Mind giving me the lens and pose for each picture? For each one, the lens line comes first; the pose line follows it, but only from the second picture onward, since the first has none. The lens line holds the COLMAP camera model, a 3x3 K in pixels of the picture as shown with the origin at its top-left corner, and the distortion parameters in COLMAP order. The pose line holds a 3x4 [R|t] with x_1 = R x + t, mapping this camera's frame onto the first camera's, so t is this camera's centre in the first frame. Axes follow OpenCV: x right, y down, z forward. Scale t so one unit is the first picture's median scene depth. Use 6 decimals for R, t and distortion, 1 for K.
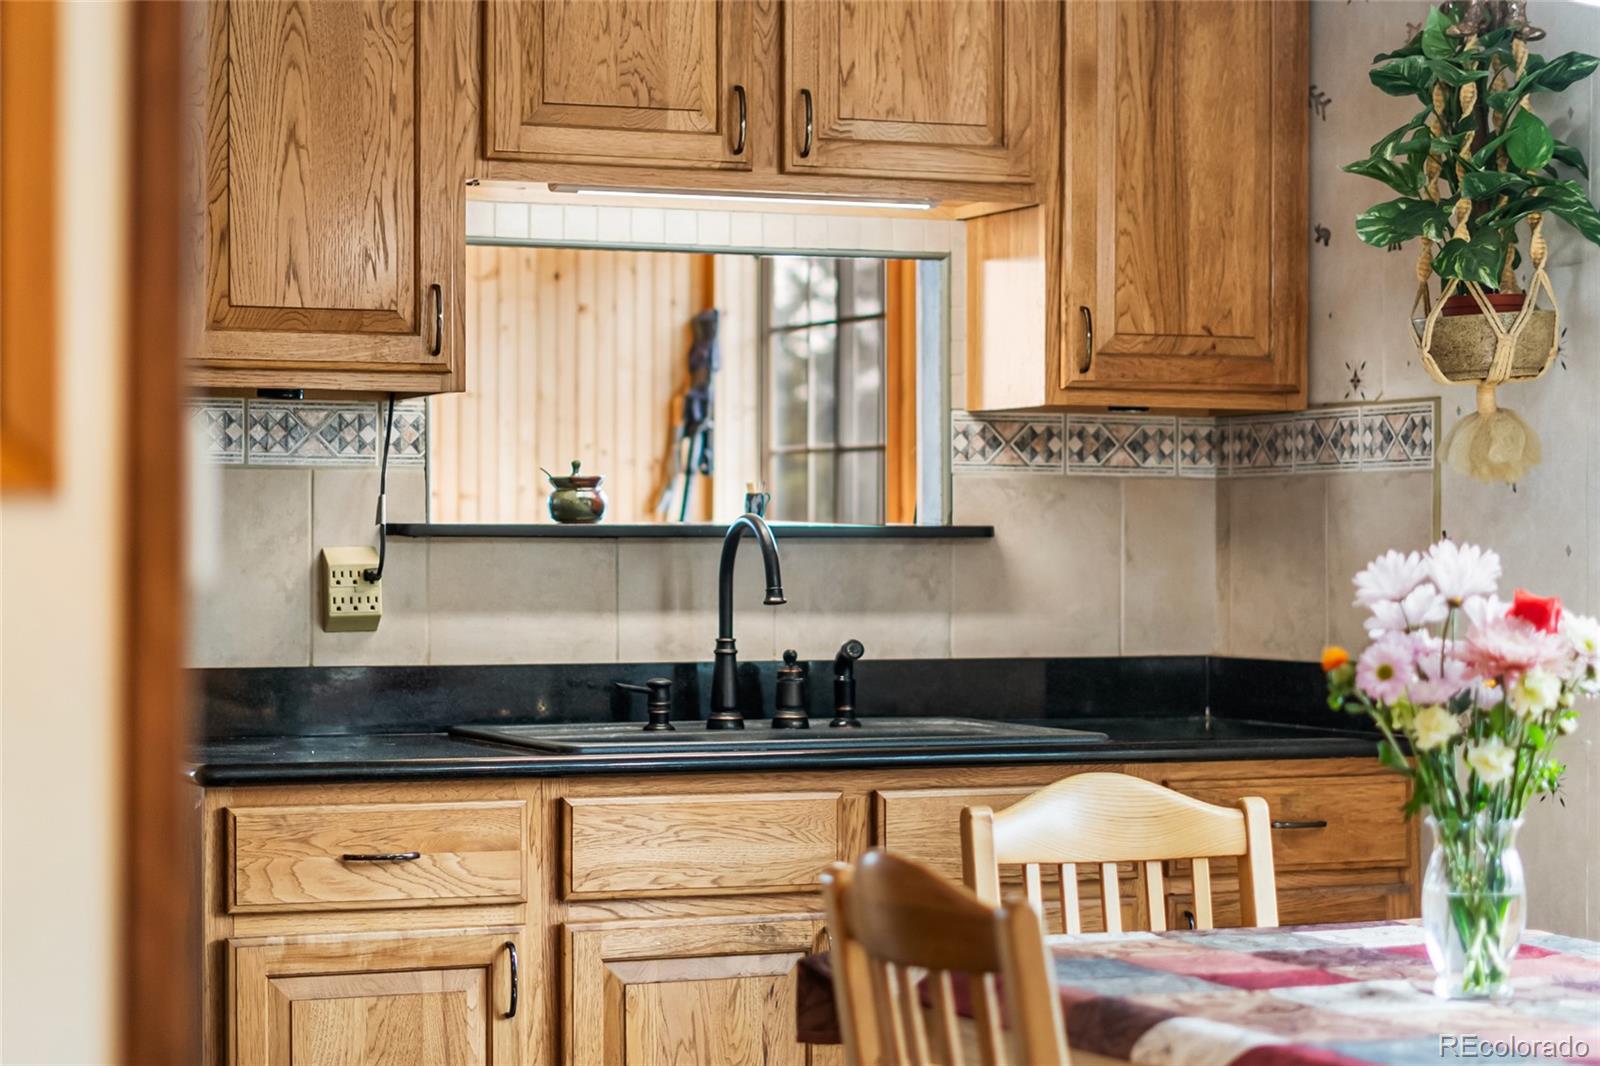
lens RADIAL K [[3520.2, 0, 800.1], [0, 3520.2, 534.4], [0, 0, 1]] dist [0.015139, 0.000000]
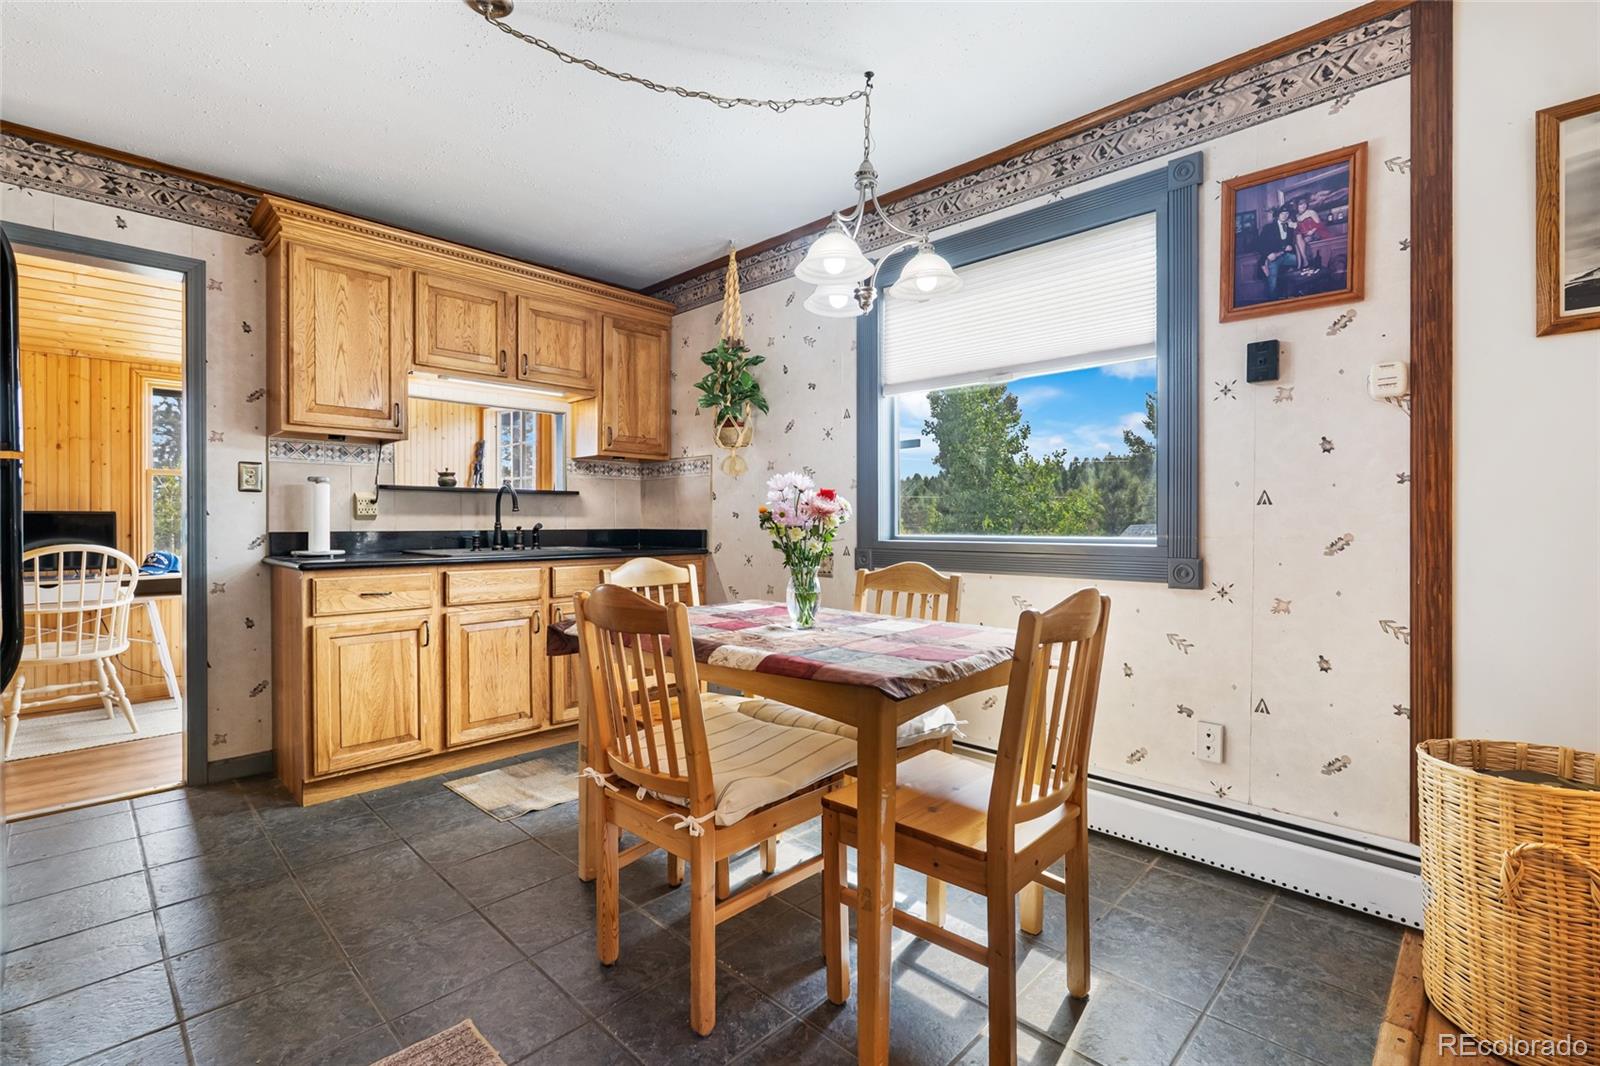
lens RADIAL K [[708.4, 0, 792.1], [0, 708.4, 524.5], [0, 0, 1]] dist [-0.005279, 0.000109]
pose [[0.918702, -0.002728, 0.394941, -0.031073], [-0.000792, 0.999961, 0.008749, 0.026398], [-0.394950, -0.008350, 0.918665, 0.299815]]
